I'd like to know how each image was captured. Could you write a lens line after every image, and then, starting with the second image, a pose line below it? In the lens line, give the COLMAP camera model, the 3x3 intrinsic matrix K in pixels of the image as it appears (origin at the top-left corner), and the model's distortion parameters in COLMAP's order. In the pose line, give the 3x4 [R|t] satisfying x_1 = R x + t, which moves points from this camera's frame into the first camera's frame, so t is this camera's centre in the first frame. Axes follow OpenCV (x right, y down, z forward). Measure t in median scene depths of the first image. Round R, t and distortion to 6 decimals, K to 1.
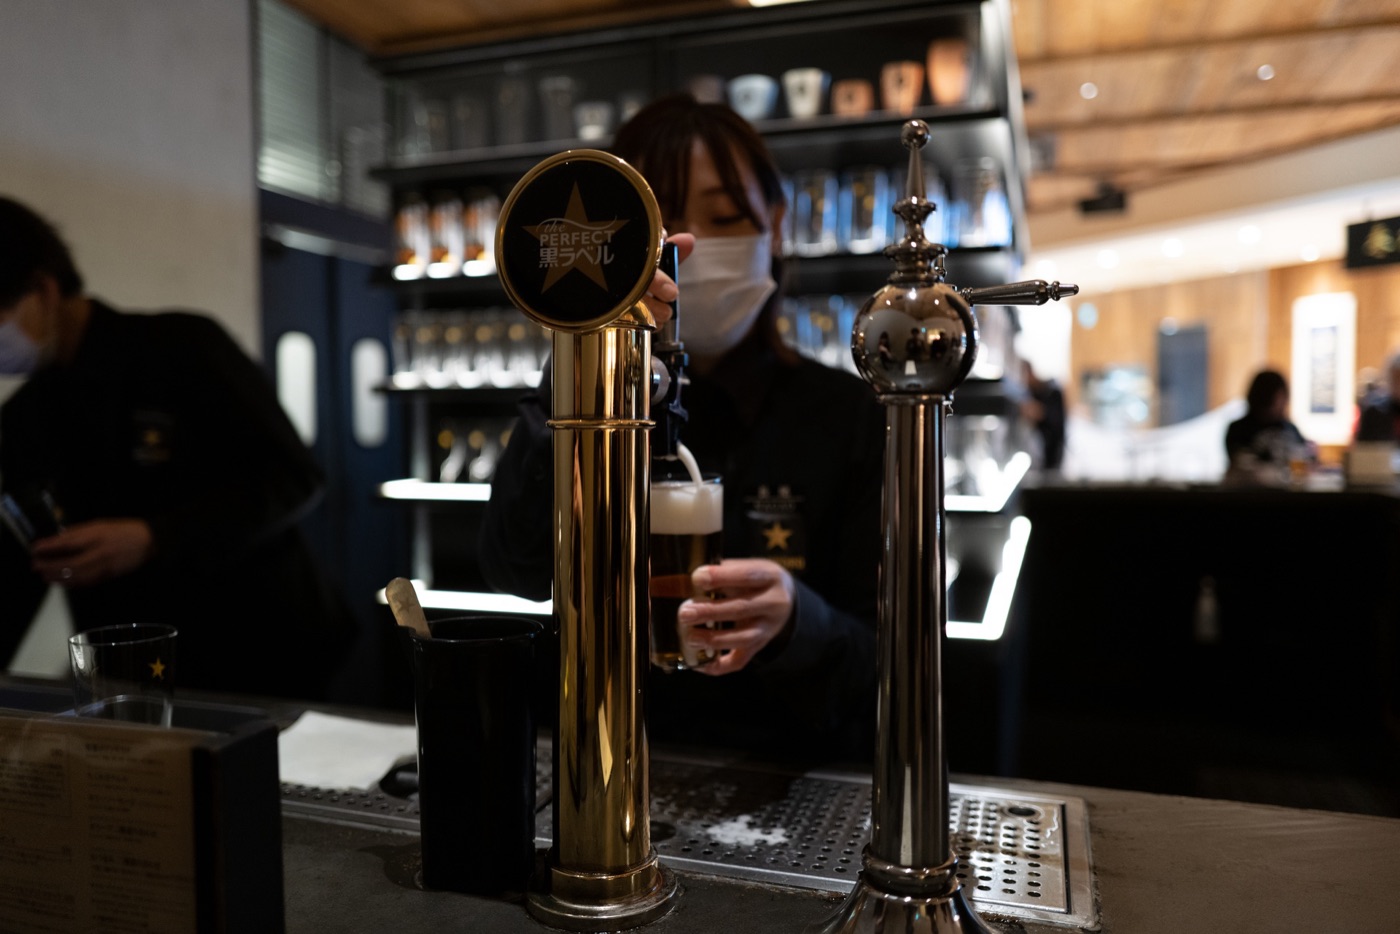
lens RADIAL K [[1123.9, 0, 687.1], [0, 1123.9, 443.2], [0, 0, 1]] dist [-0.022284, 0.027539]
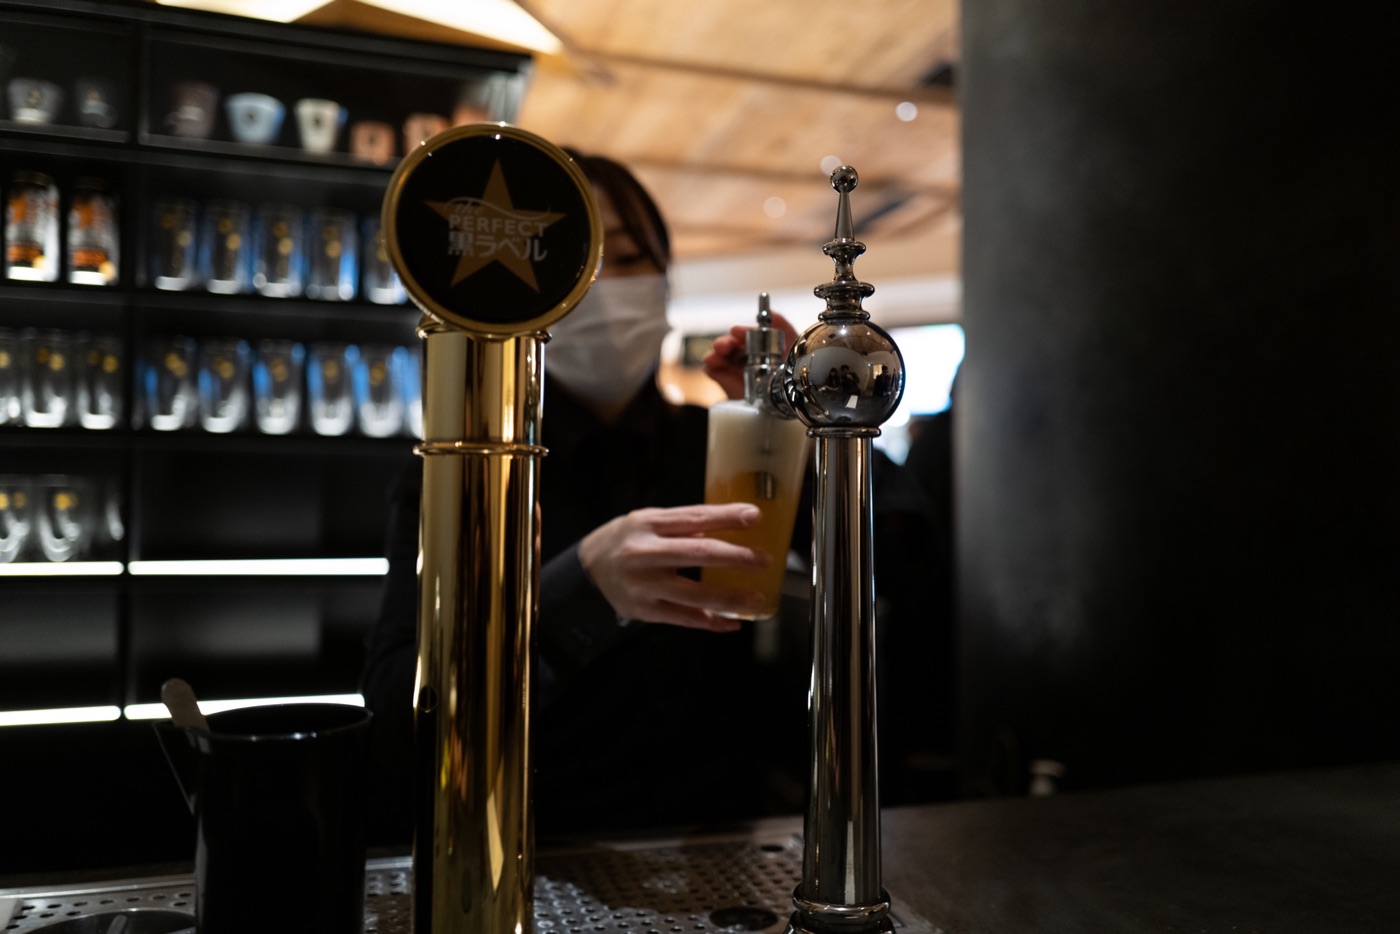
lens RADIAL K [[1123.9, 0, 687.2], [0, 1123.9, 455.1], [0, 0, 1]] dist [-0.022284, 0.027539]
pose [[0.796402, 0.038654, 0.603531, -0.486590], [0.001686, 0.997810, -0.066131, 0.045039], [-0.604765, 0.053684, 0.794592, 0.254026]]
